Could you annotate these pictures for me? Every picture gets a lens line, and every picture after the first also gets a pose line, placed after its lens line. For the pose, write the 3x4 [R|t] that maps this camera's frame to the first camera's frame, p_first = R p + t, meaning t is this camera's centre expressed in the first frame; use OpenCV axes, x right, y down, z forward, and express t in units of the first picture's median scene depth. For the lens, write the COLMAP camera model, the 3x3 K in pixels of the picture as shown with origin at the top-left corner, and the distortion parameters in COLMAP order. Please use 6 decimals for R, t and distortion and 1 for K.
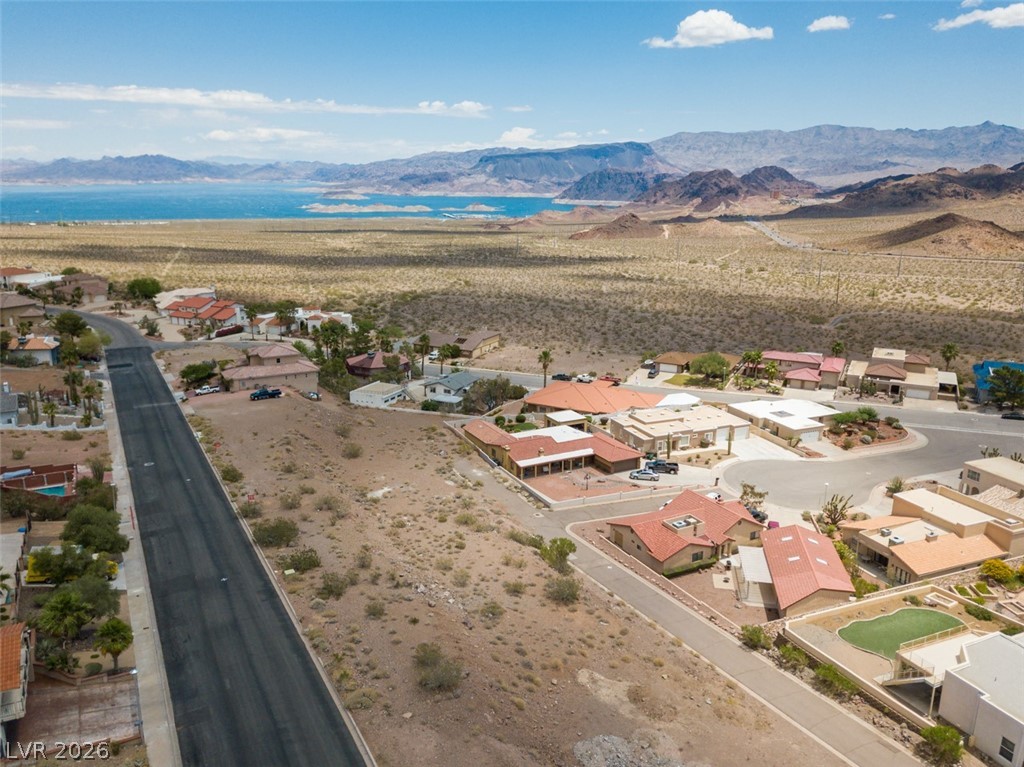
lens RADIAL K [[779.0, 0, 509.9], [0, 779.0, 382.9], [0, 0, 1]] dist [0.030066, -0.002419]
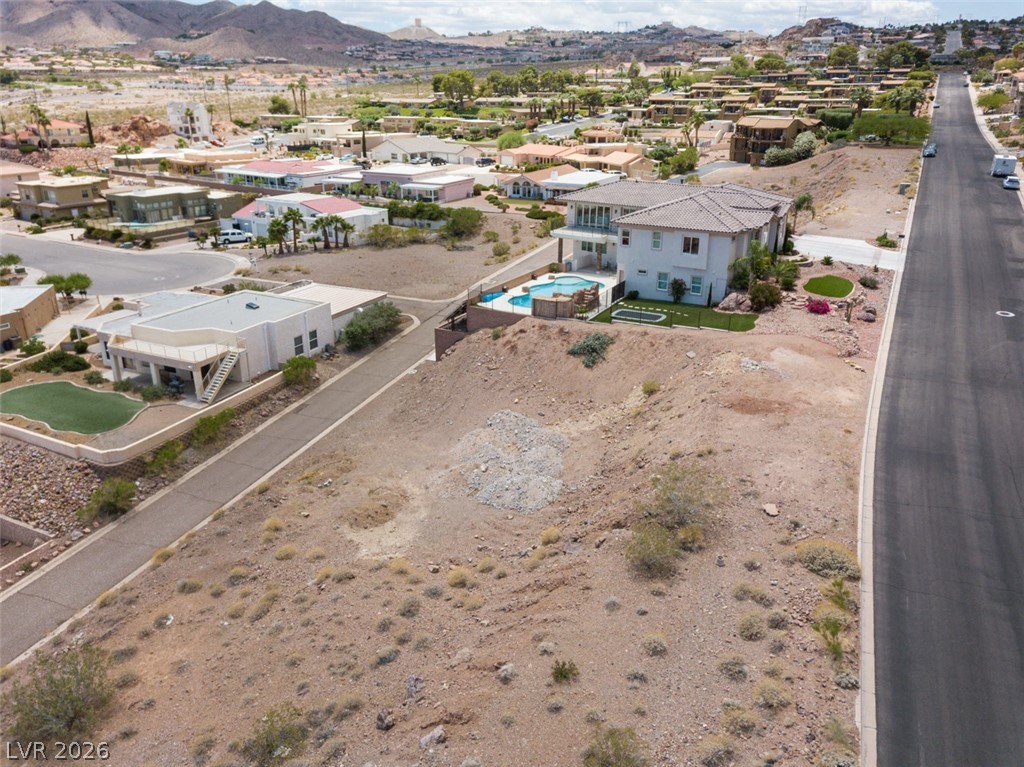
lens RADIAL K [[779.0, 0, 509.9], [0, 779.0, 382.9], [0, 0, 1]] dist [0.030066, -0.002419]
pose [[-0.636575, -0.284433, 0.716847, -0.180724], [0.187111, 0.844771, 0.501350, -0.000708], [-0.748172, 0.453277, -0.484539, 0.618570]]
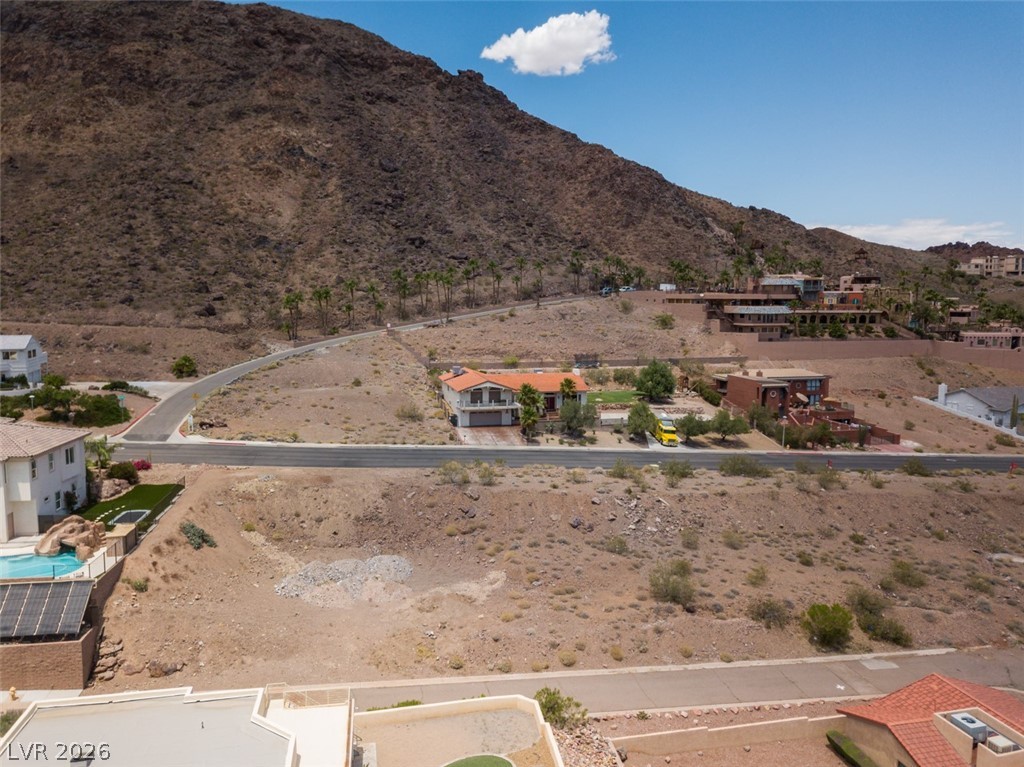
lens RADIAL K [[786.1, 0, 523.3], [0, 786.1, 351.2], [0, 0, 1]] dist [0.033292, -0.002095]
pose [[-0.234490, 0.062508, -0.970107, 0.543728], [-0.252756, 0.959689, 0.122932, -0.009429], [0.938685, 0.274027, -0.209238, 0.622619]]
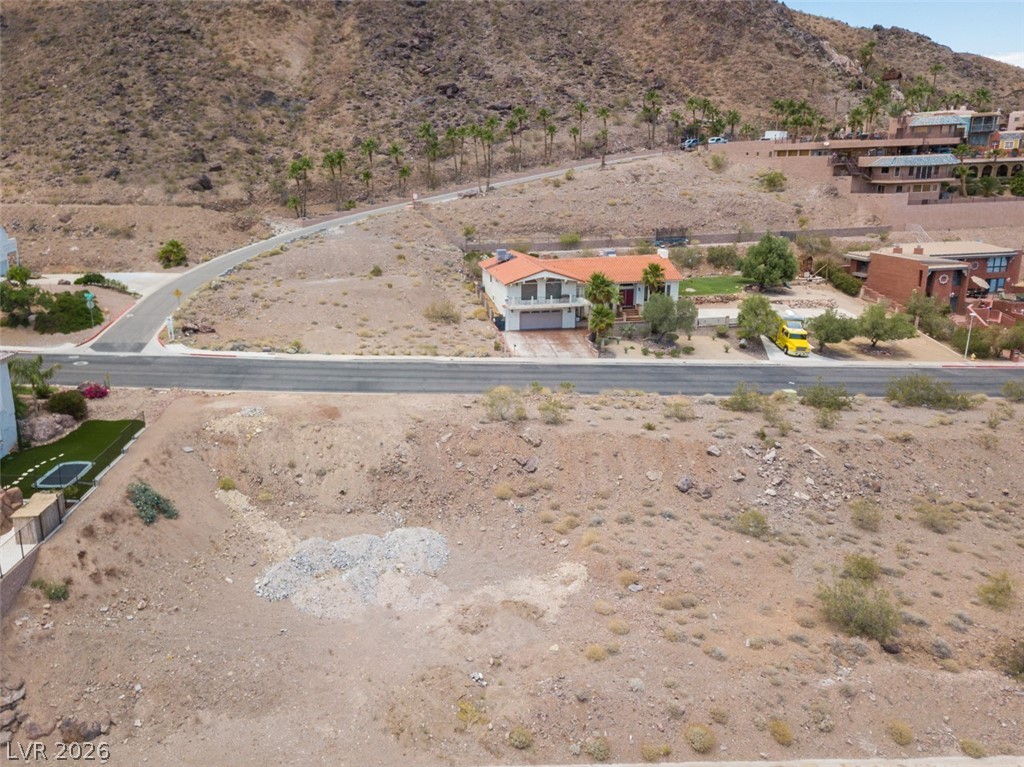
lens RADIAL K [[820.8, 0, 423.1], [0, 820.8, 393.1], [0, 0, 1]] dist [0.014674, 0.012597]
pose [[-0.391305, 0.252321, -0.884994, 0.382895], [-0.209989, 0.911824, 0.352818, 0.013508], [0.895983, 0.323899, -0.303817, 0.563787]]
